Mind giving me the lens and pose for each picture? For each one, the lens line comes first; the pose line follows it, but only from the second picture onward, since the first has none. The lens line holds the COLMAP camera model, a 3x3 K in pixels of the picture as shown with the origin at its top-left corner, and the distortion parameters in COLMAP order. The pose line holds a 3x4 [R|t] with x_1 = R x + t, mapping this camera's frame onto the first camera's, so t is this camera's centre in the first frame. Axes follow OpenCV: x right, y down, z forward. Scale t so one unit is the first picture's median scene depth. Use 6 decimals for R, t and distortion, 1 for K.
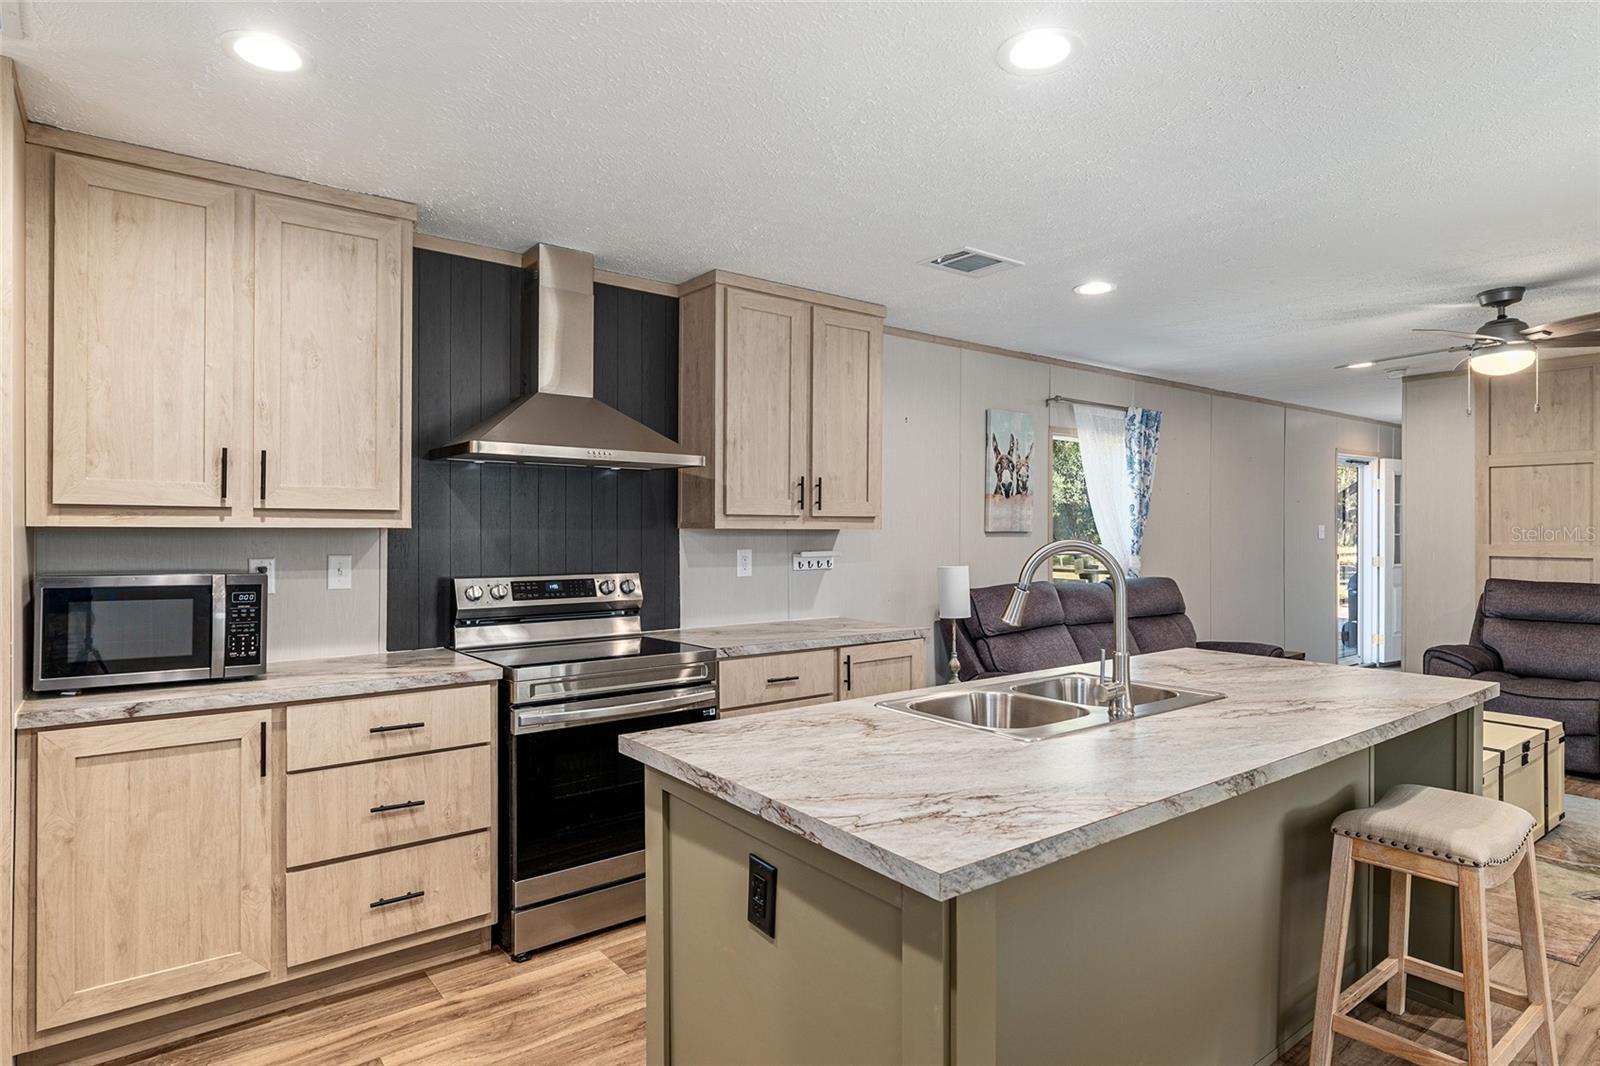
lens RADIAL K [[890.4, 0, 808.9], [0, 890.4, 540.1], [0, 0, 1]] dist [0.019931, -0.000792]
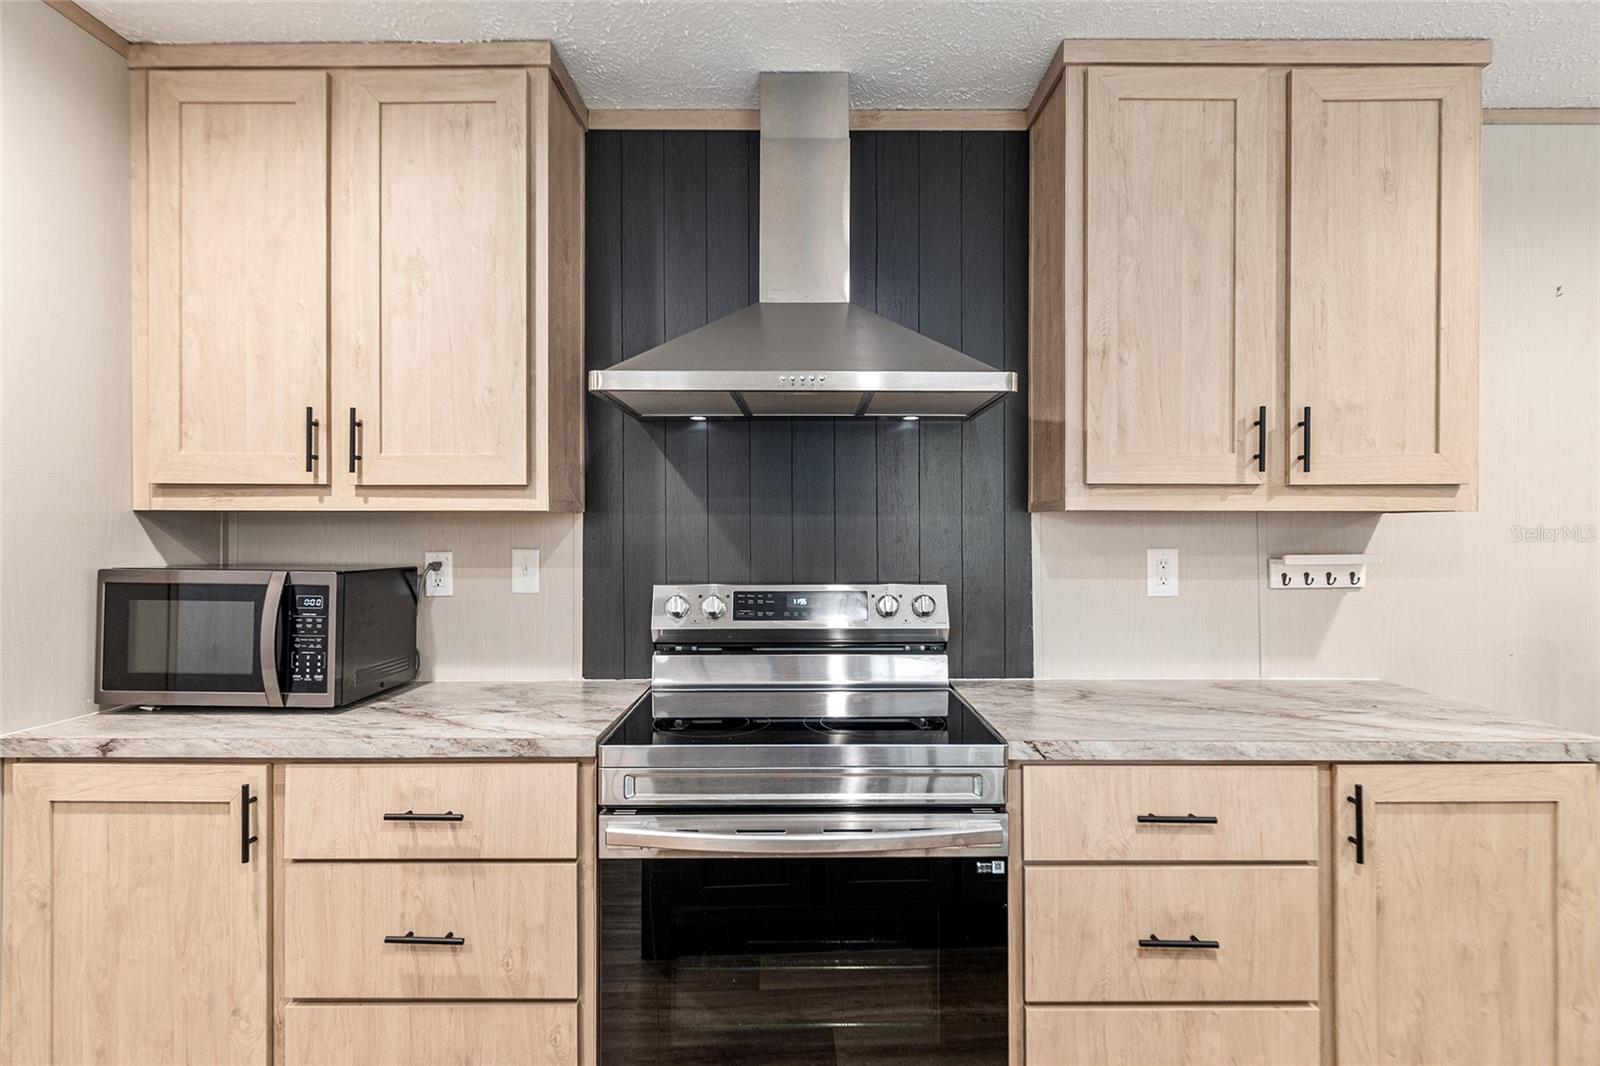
lens RADIAL K [[815.1, 0, 801.3], [0, 815.1, 534.6], [0, 0, 1]] dist [0.002741, 0.000175]
pose [[0.781560, -0.000073, -0.623831, 0.107990], [-0.005023, 0.999967, -0.006411, 0.008538], [0.623810, 0.008144, 0.781533, 0.658122]]
